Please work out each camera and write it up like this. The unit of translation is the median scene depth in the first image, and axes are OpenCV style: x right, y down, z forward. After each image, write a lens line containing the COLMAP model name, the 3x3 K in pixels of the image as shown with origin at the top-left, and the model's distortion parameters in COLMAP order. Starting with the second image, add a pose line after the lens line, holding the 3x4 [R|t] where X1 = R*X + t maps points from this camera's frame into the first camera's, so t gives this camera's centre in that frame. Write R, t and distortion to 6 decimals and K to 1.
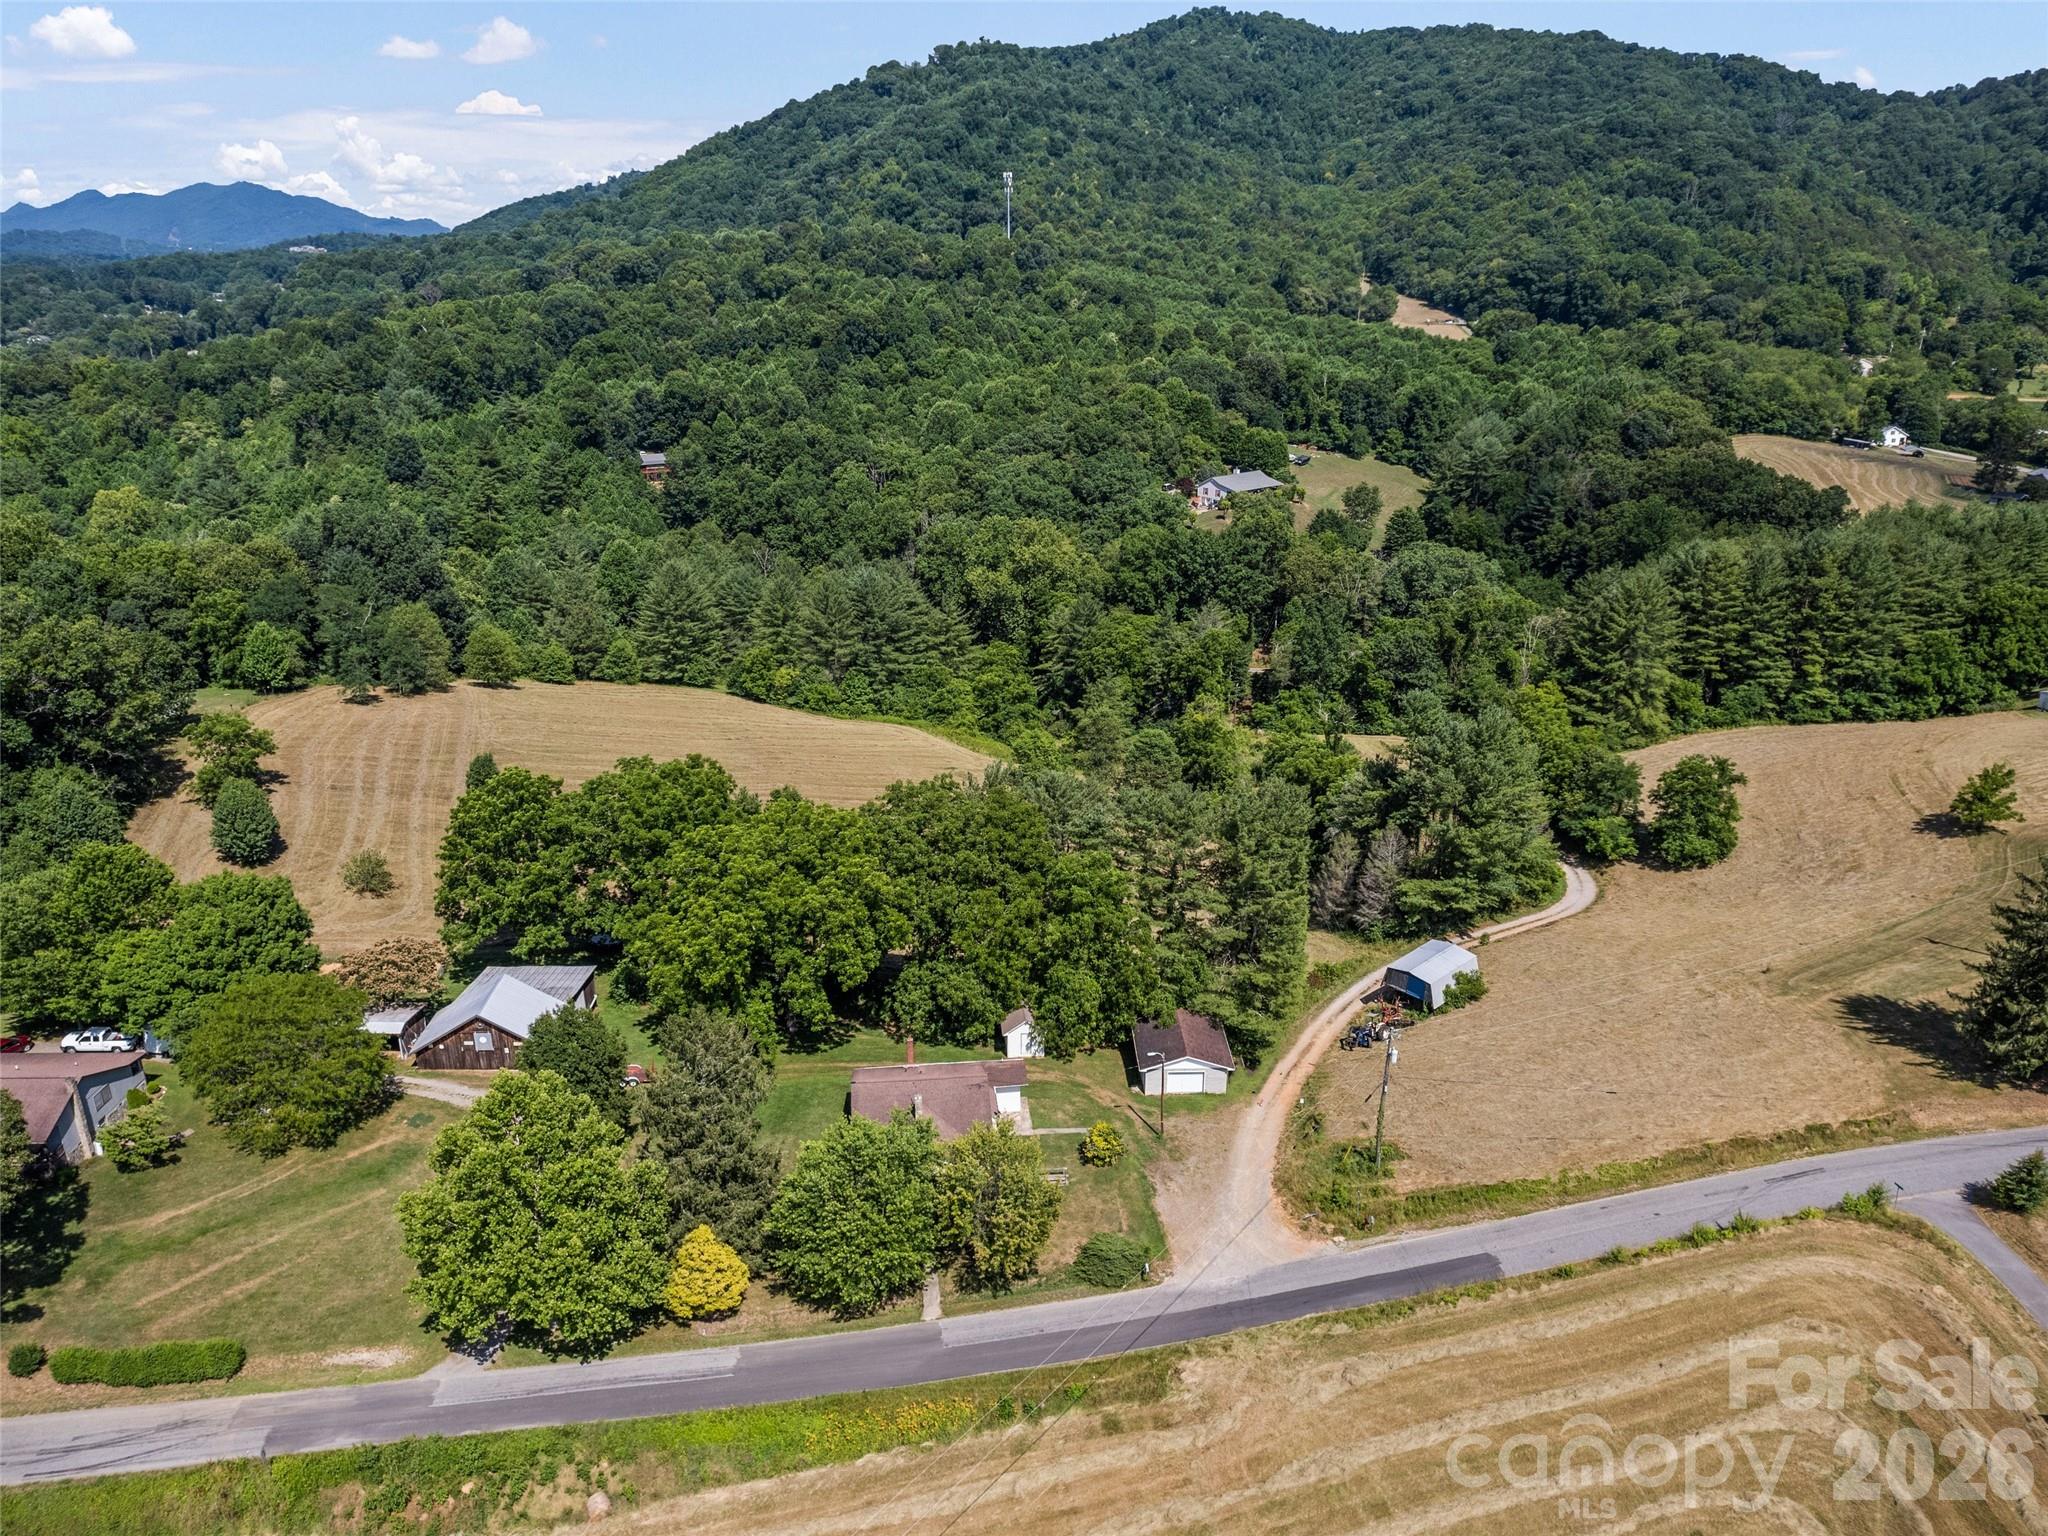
lens RADIAL K [[1499.7, 0, 1022.8], [0, 1499.7, 756.2], [0, 0, 1]] dist [-0.045835, 0.005808]
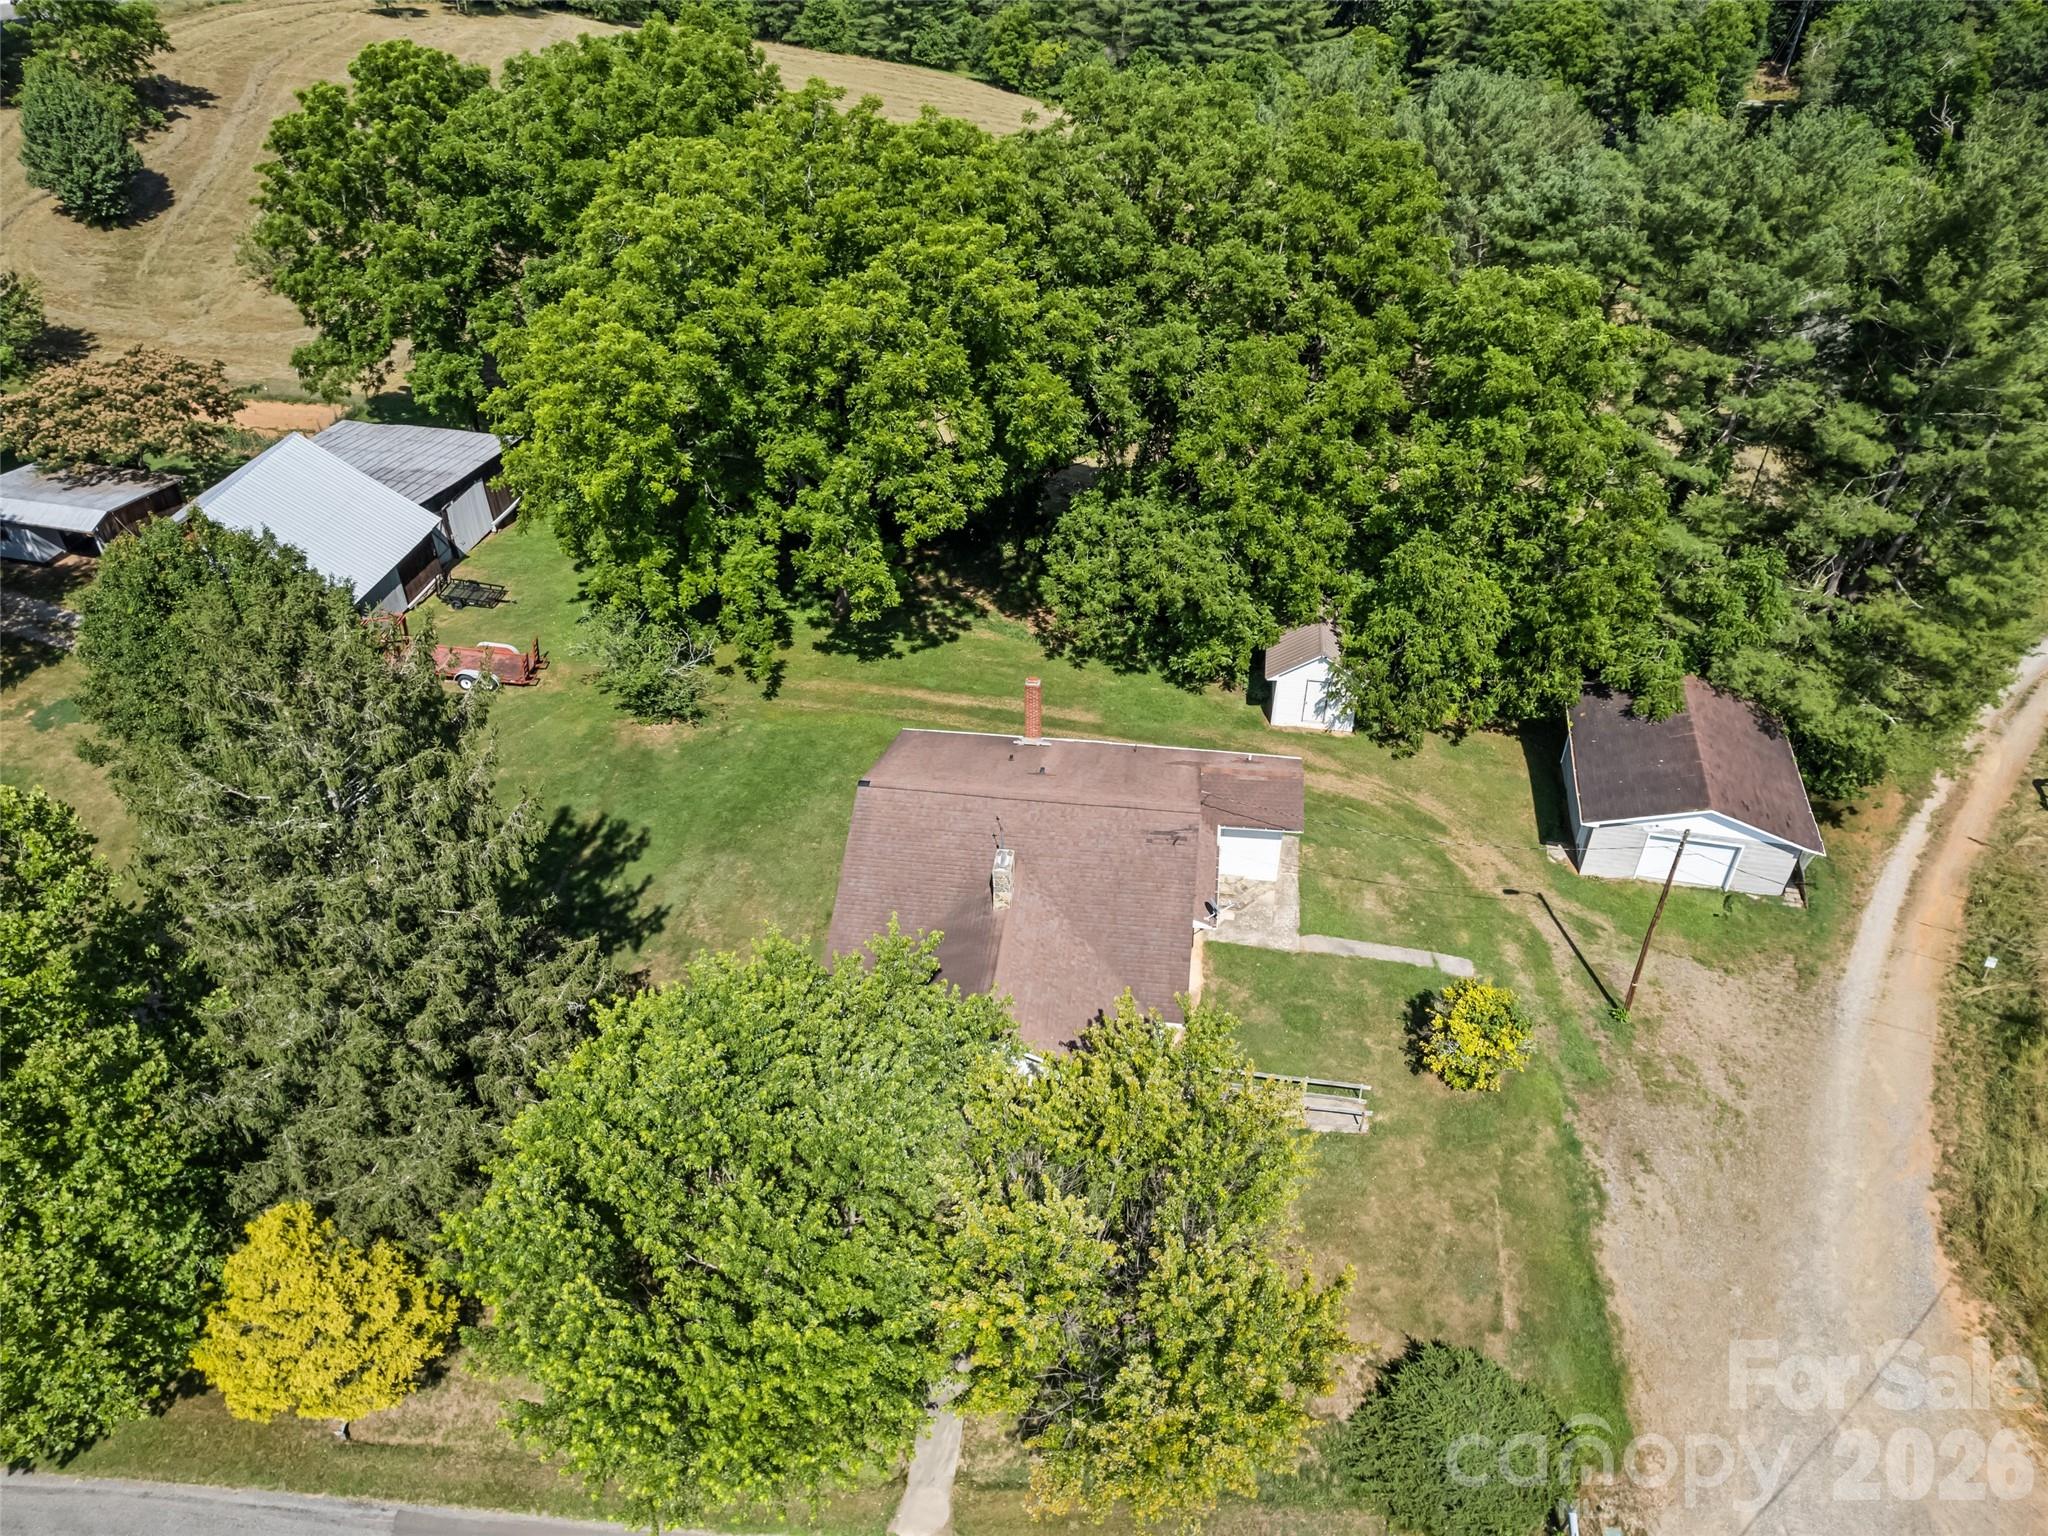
lens RADIAL K [[1499.7, 0, 1022.8], [0, 1499.7, 756.2], [0, 0, 1]] dist [-0.045835, 0.005808]
pose [[0.973567, 0.142399, -0.178576, -0.000918], [-0.078390, 0.942686, 0.324342, 0.068341], [0.214527, -0.301771, 0.928931, 0.561167]]
